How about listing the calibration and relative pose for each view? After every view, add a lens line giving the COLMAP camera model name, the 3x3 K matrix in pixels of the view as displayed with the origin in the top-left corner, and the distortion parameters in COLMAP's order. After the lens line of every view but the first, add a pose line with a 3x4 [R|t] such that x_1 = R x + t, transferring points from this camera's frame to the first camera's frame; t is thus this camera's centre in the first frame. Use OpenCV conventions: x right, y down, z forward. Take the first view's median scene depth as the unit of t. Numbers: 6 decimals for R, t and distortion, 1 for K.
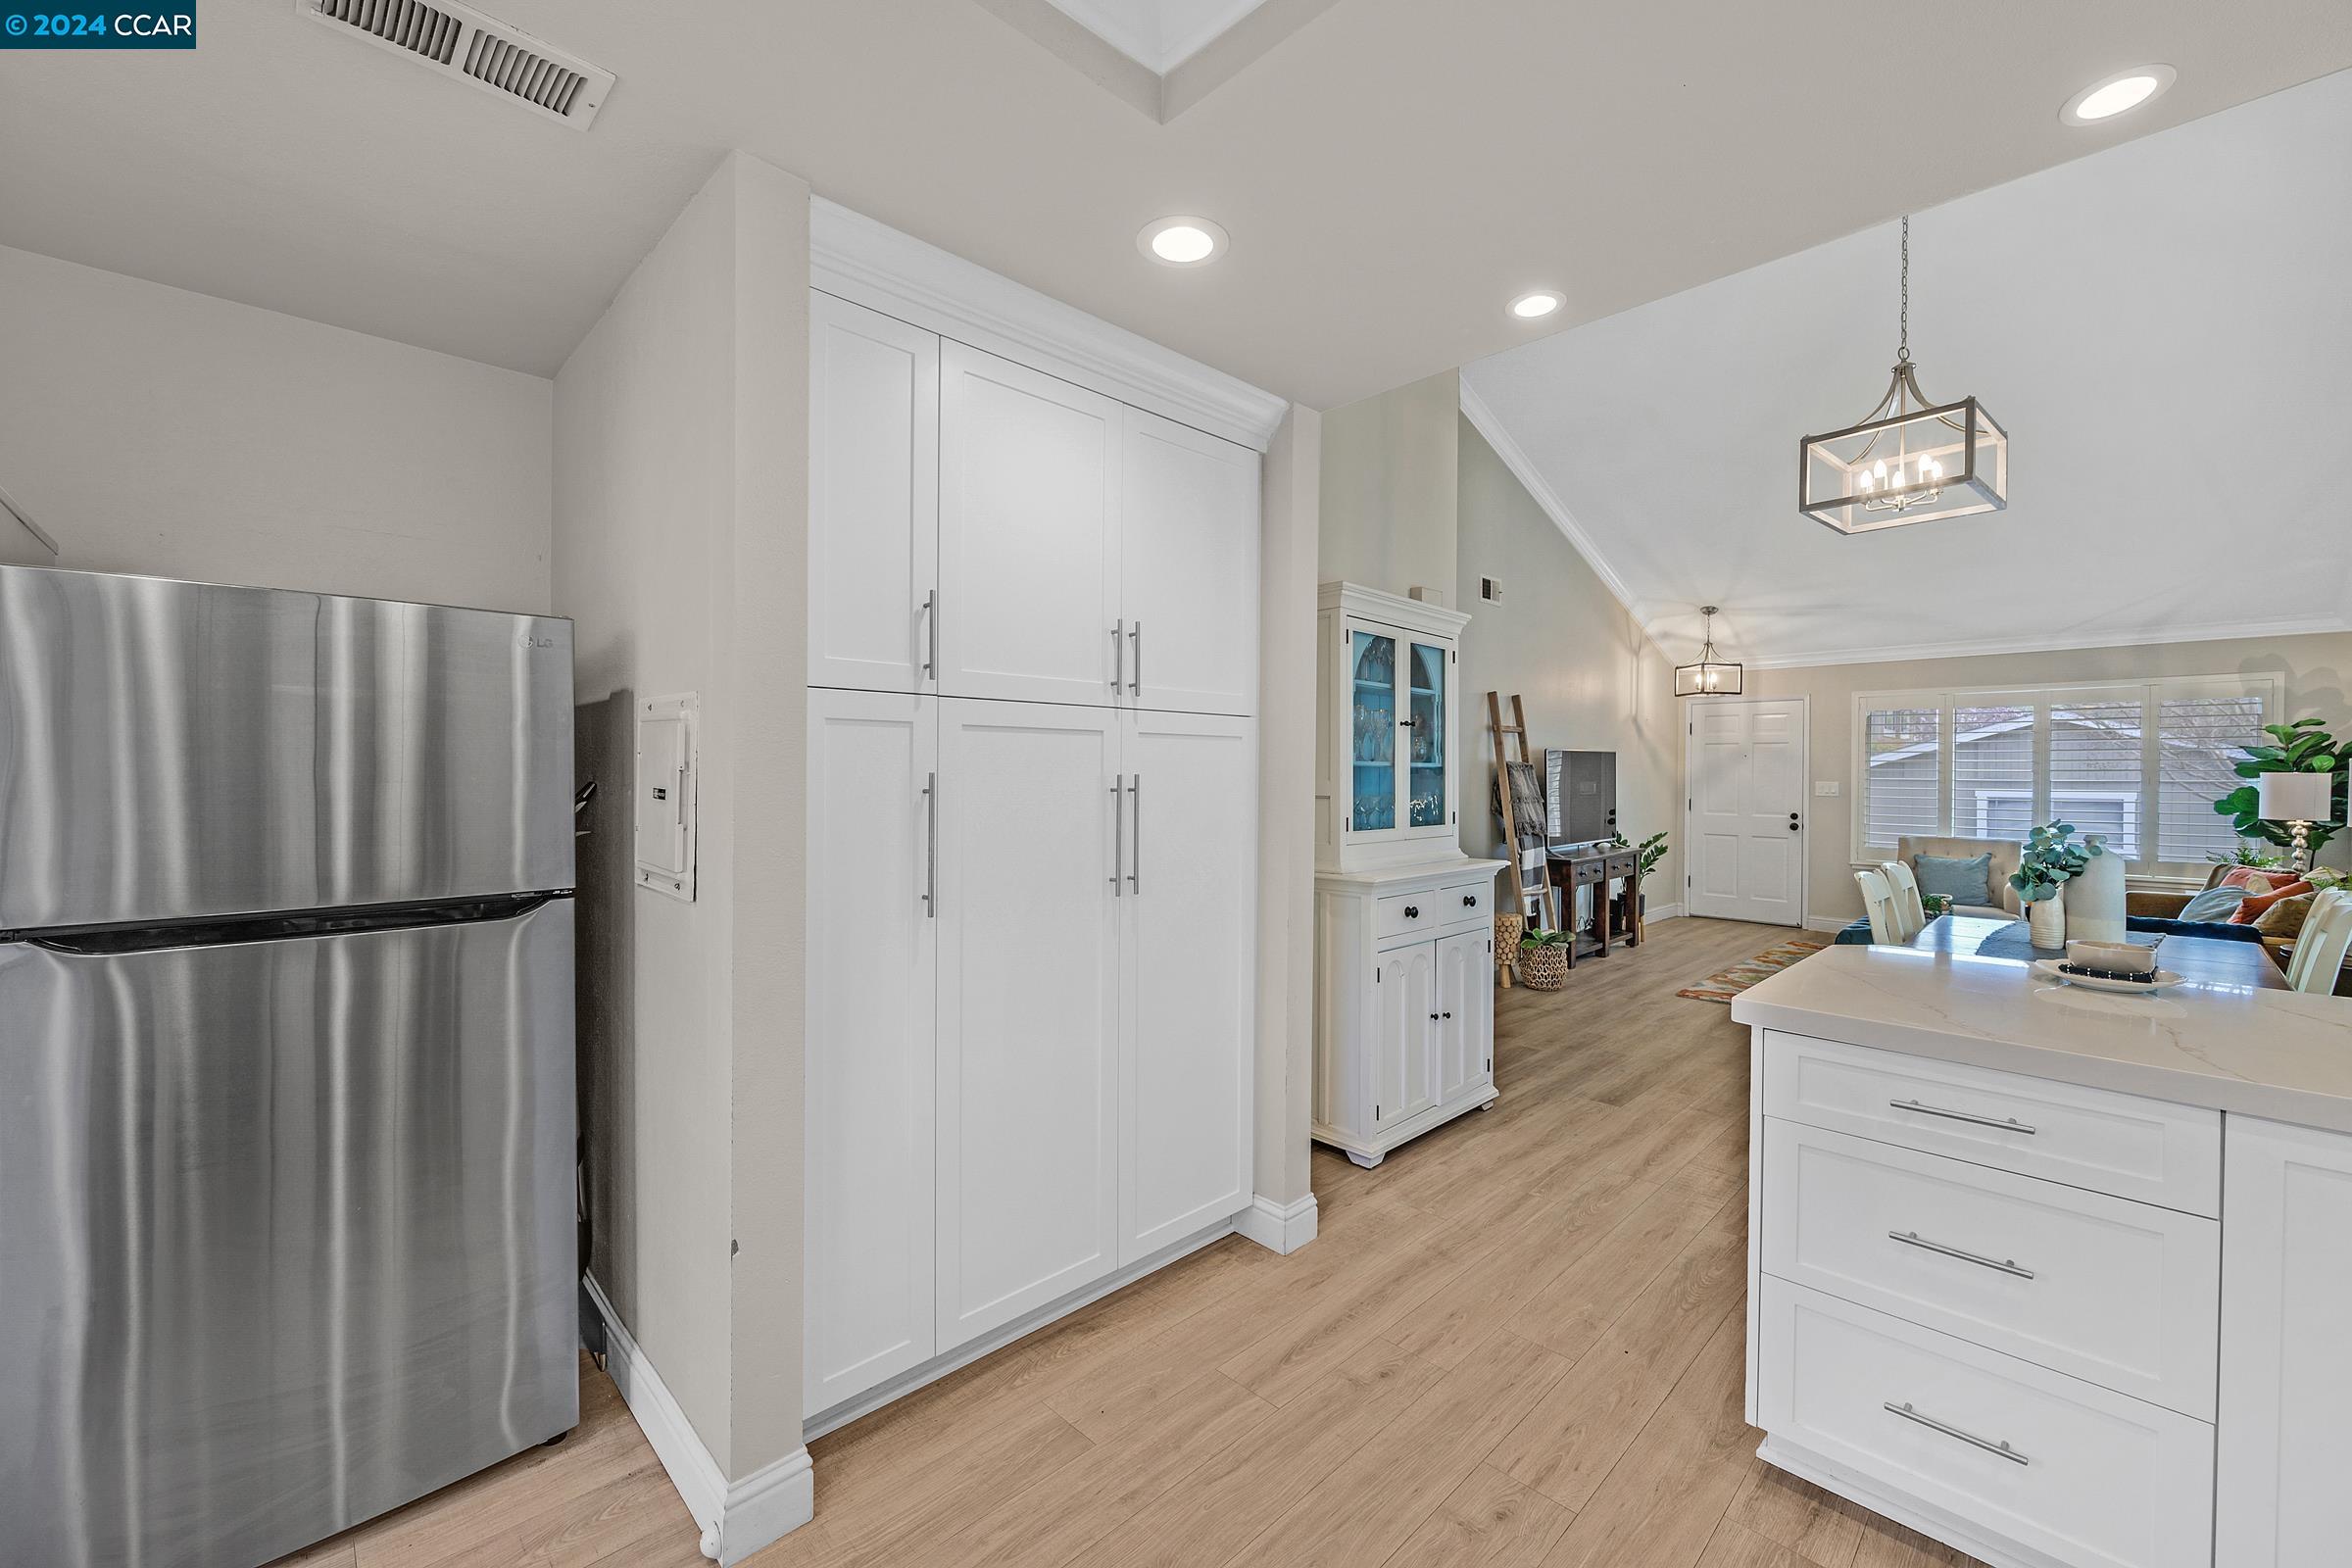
lens RADIAL K [[934.2, 0, 1185.4], [0, 934.2, 785.1], [0, 0, 1]] dist [-0.005635, 0.000409]
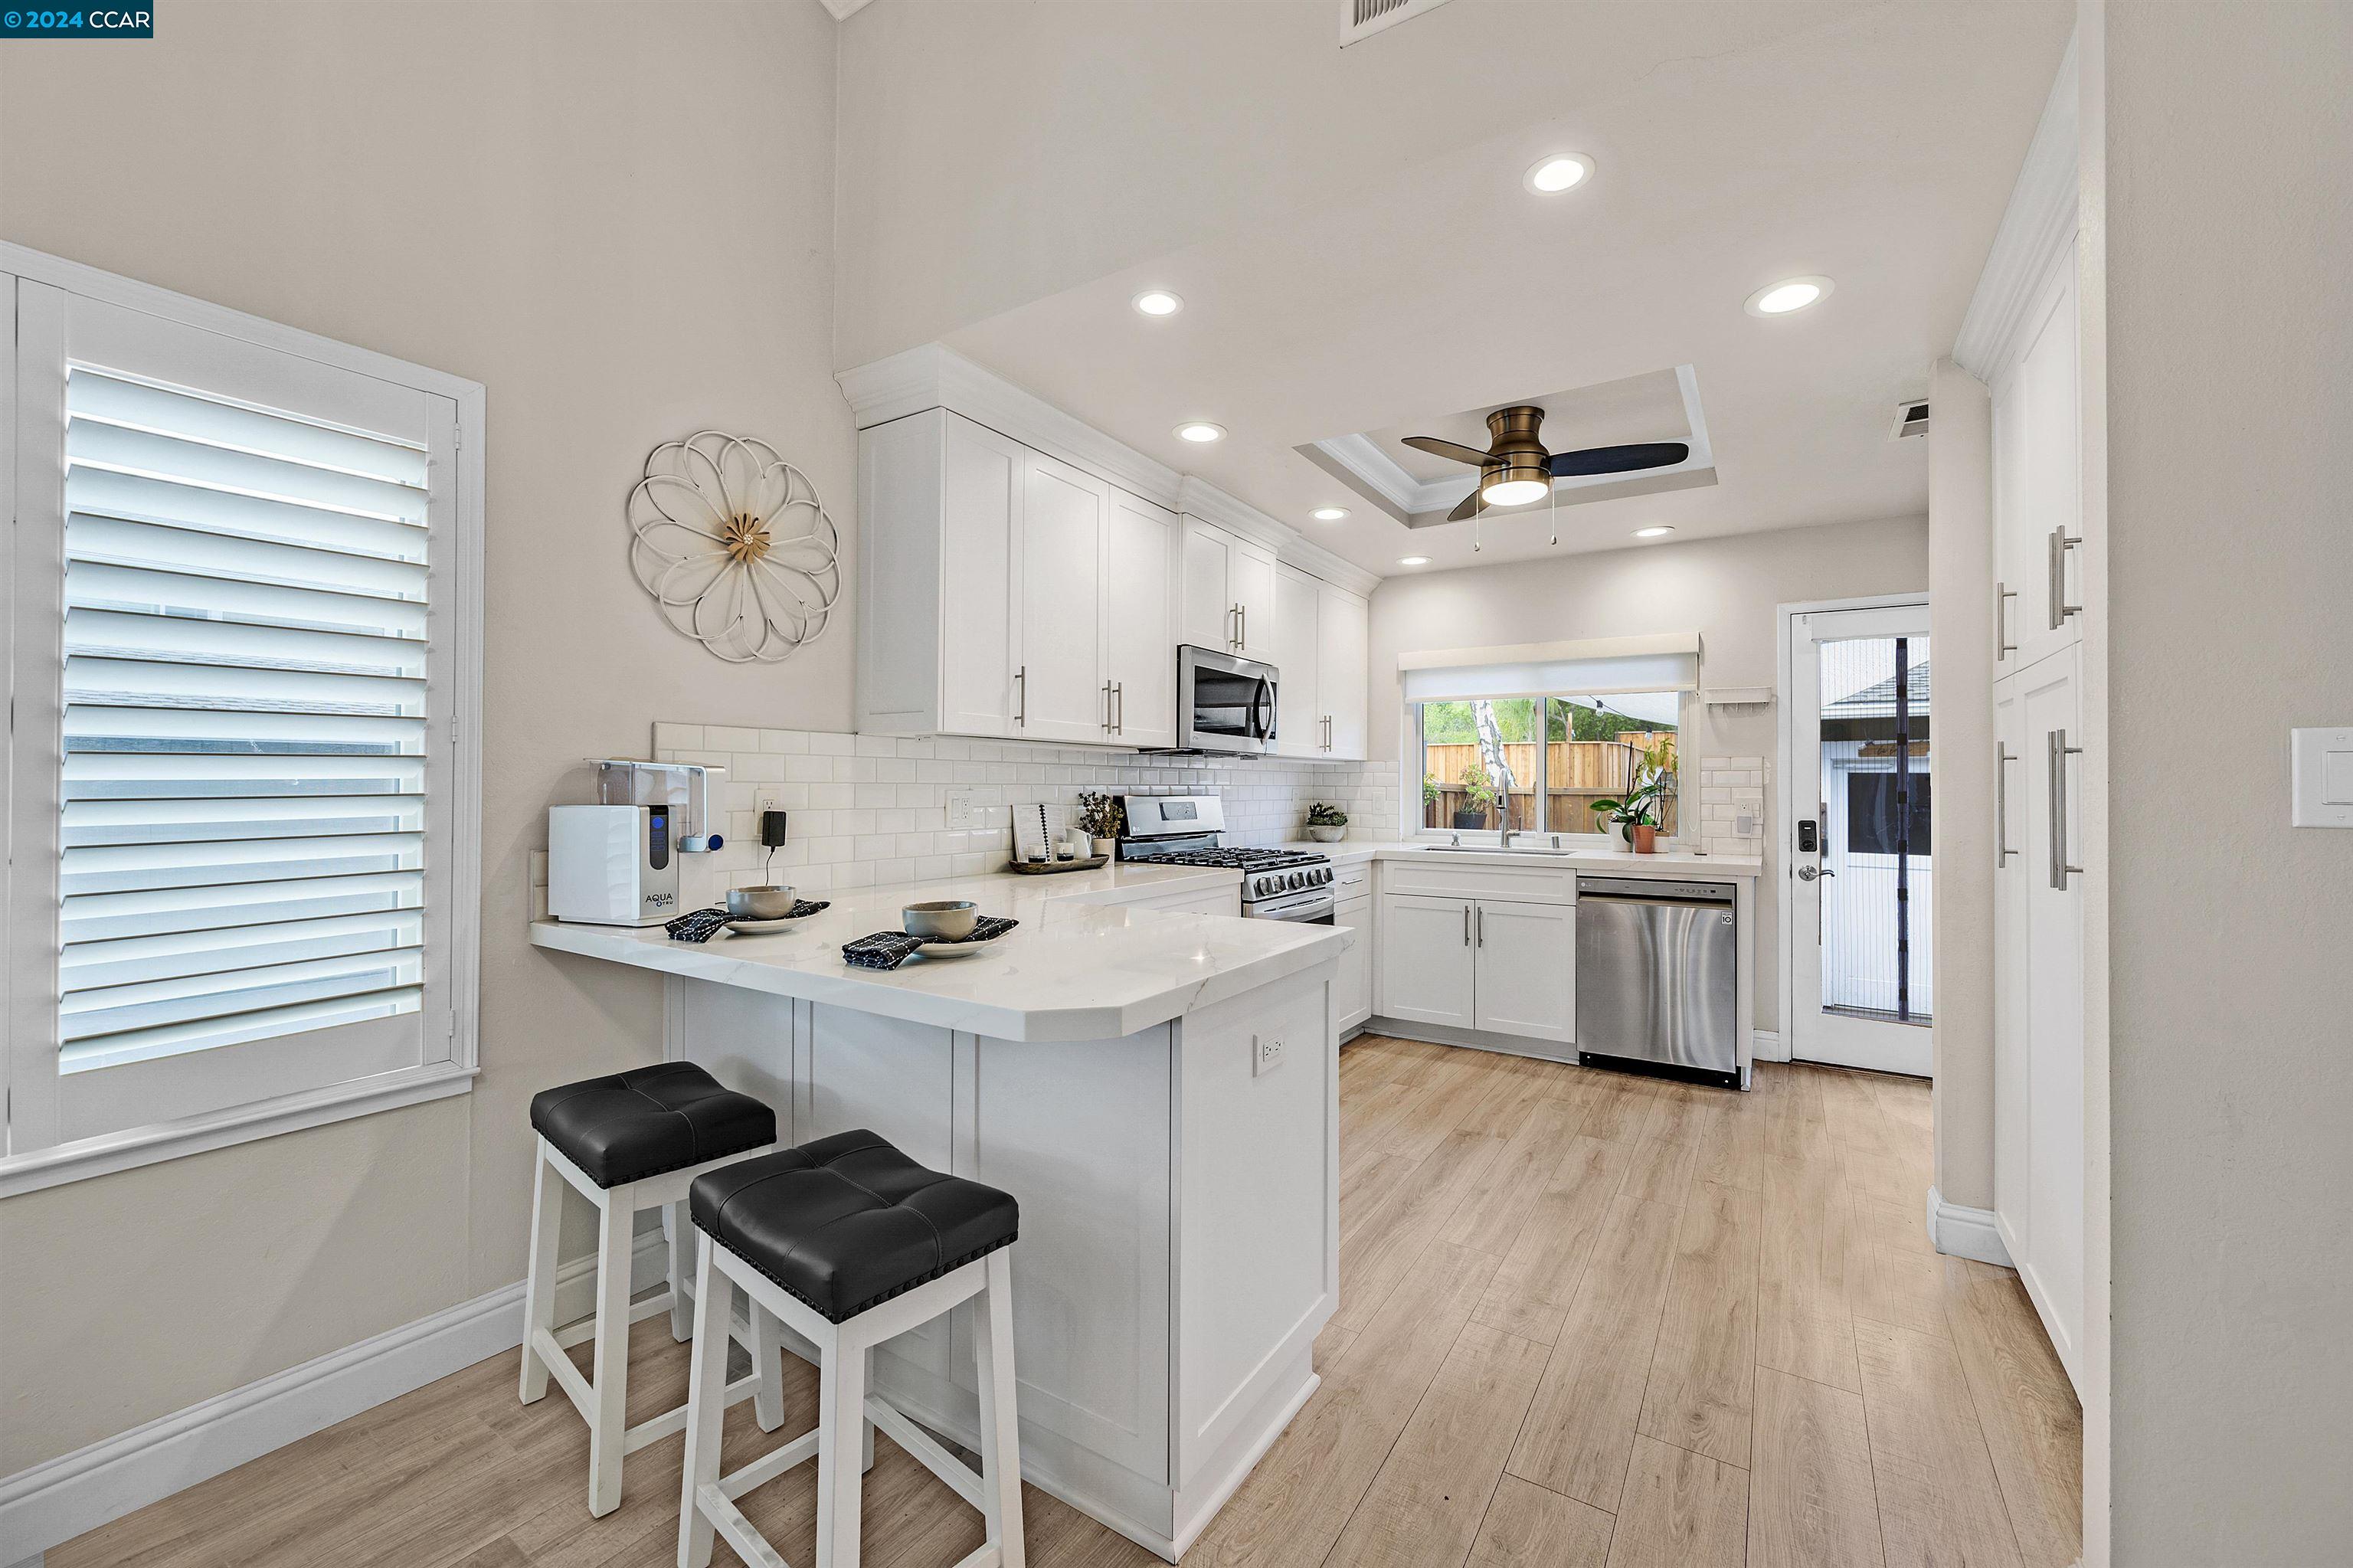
lens RADIAL K [[934.6, 0, 1177.7], [0, 934.6, 782.9], [0, 0, 1]] dist [-0.005635, 0.000409]
pose [[-0.975998, -0.013980, -0.217329, 0.549415], [-0.016694, 0.999804, 0.010653, 0.024329], [0.217137, 0.014026, -0.976040, 1.077020]]
